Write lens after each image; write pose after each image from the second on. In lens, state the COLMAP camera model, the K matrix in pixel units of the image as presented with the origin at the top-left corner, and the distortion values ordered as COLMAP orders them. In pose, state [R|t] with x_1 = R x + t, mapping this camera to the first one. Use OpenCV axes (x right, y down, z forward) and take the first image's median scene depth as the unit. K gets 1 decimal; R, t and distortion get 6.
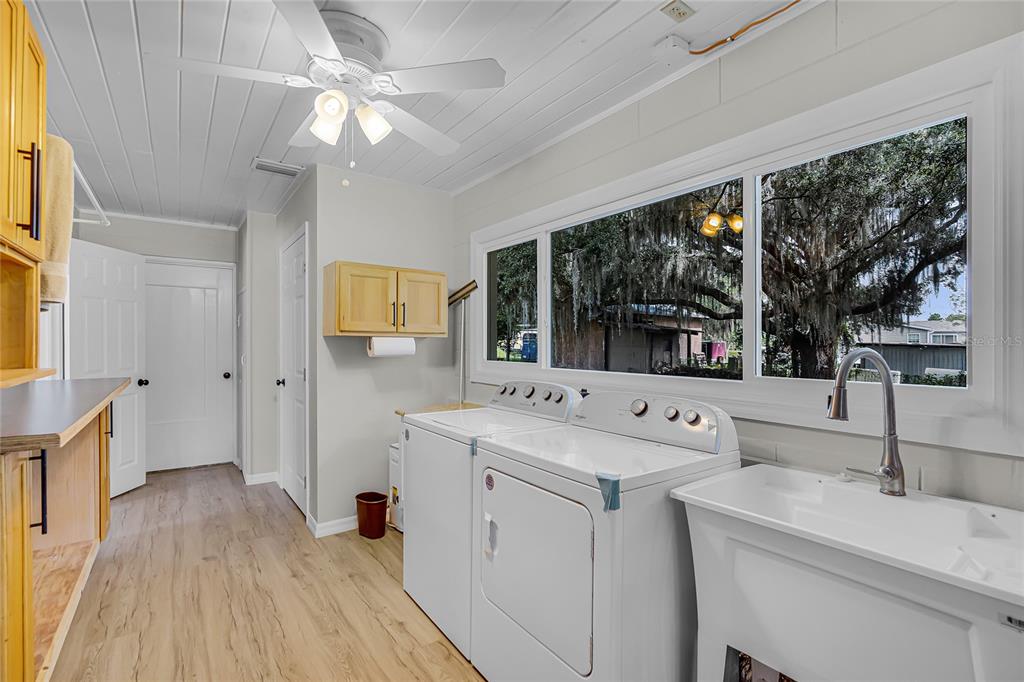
lens RADIAL K [[465.3, 0, 512.0], [0, 465.3, 341.0], [0, 0, 1]] dist [-0.000130, -0.000098]
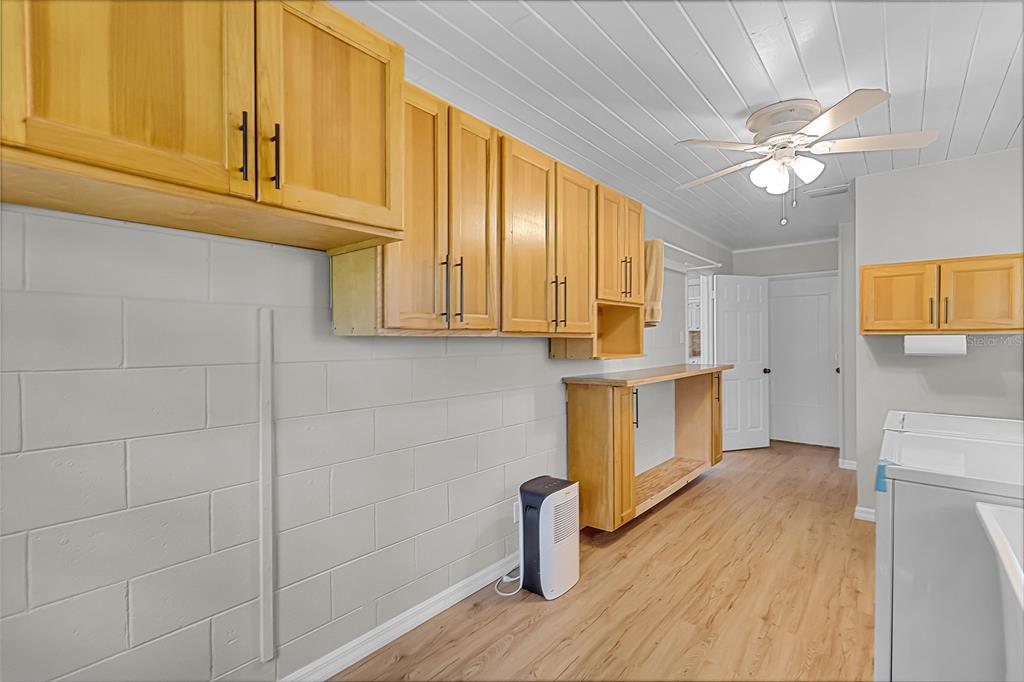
lens RADIAL K [[465.3, 0, 512.0], [0, 465.3, 341.0], [0, 0, 1]] dist [-0.000130, -0.000098]
pose [[0.235041, -0.002035, -0.971983, 0.466138], [0.004507, 0.999989, -0.001004, 0.000784], [0.971975, -0.004144, 0.235048, -0.048261]]
